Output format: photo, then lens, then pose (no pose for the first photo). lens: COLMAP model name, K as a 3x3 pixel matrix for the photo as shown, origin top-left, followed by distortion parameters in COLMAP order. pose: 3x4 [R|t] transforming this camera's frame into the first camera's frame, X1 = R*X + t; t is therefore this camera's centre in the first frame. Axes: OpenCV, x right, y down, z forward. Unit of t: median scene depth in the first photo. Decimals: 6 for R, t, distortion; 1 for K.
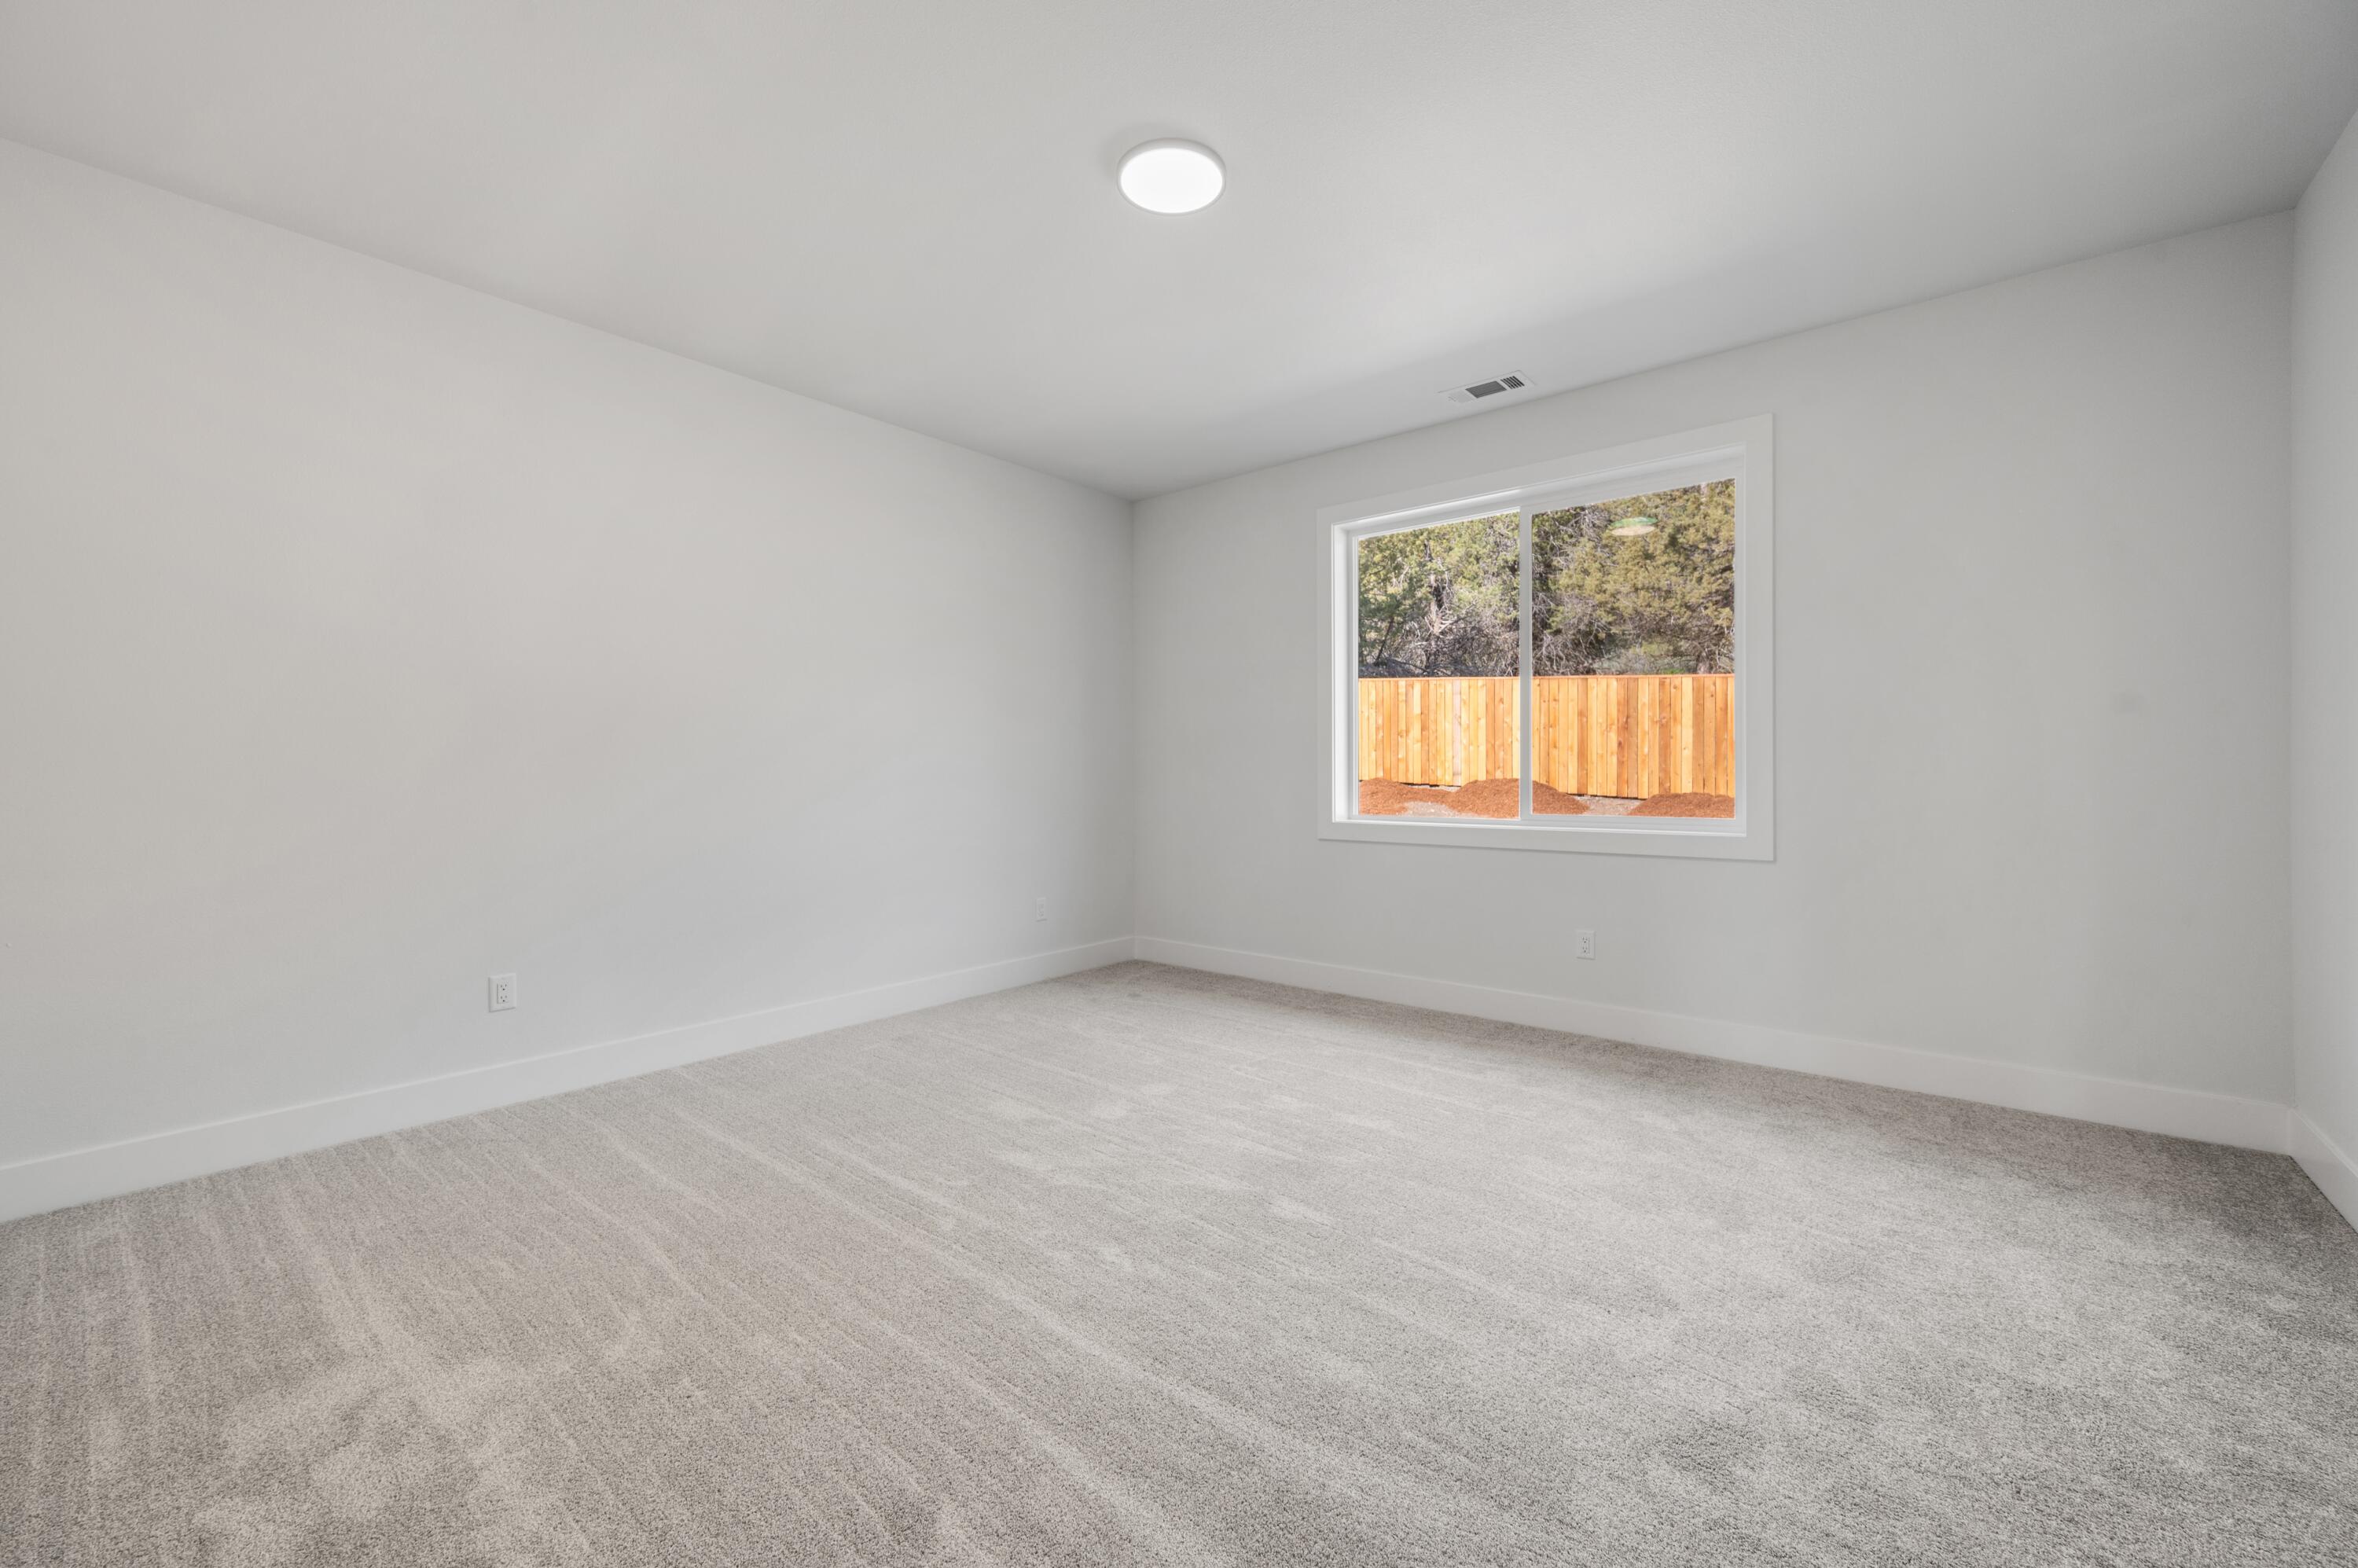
lens RADIAL K [[931.6, 0, 1160.8], [0, 931.6, 774.5], [0, 0, 1]] dist [-0.000846, -0.000105]
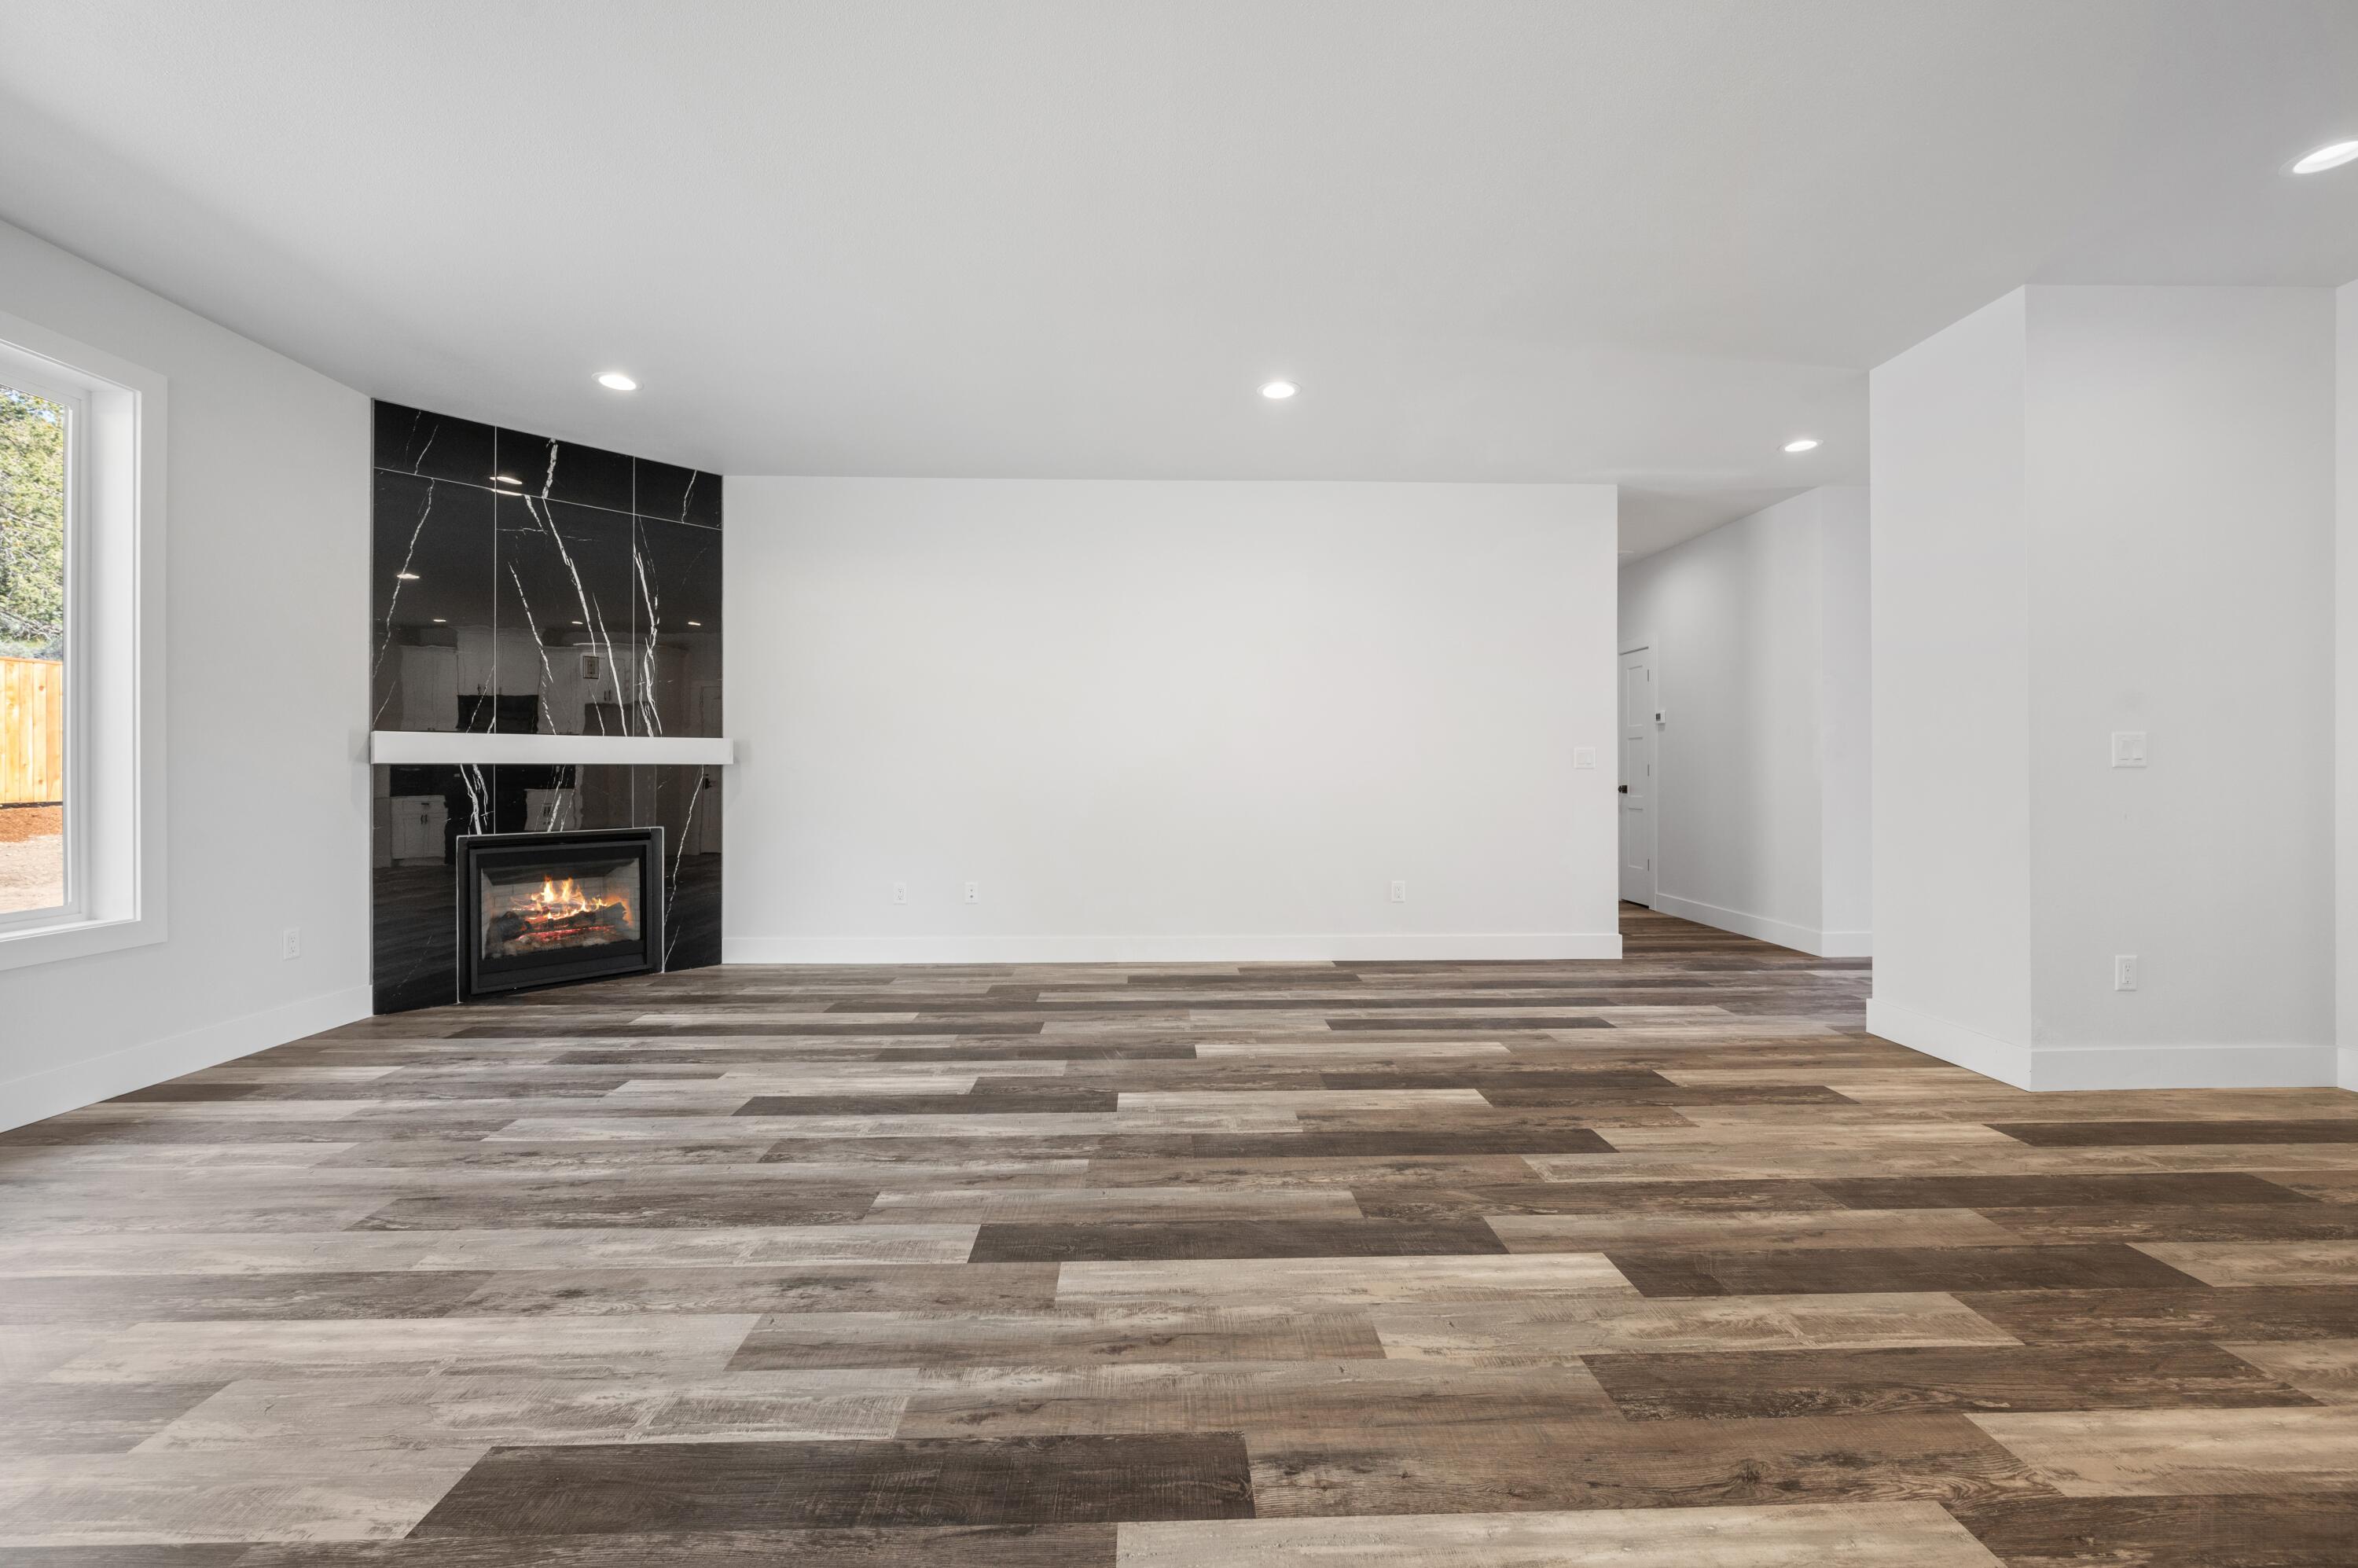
lens RADIAL K [[931.6, 0, 1171.6], [0, 931.6, 772.1], [0, 0, 1]] dist [-0.000846, -0.000105]
pose [[-0.636317, -0.005695, 0.771407, -0.448051], [-0.009253, 0.999957, -0.000250, -0.009756], [-0.771372, -0.007297, -0.636343, 0.558515]]
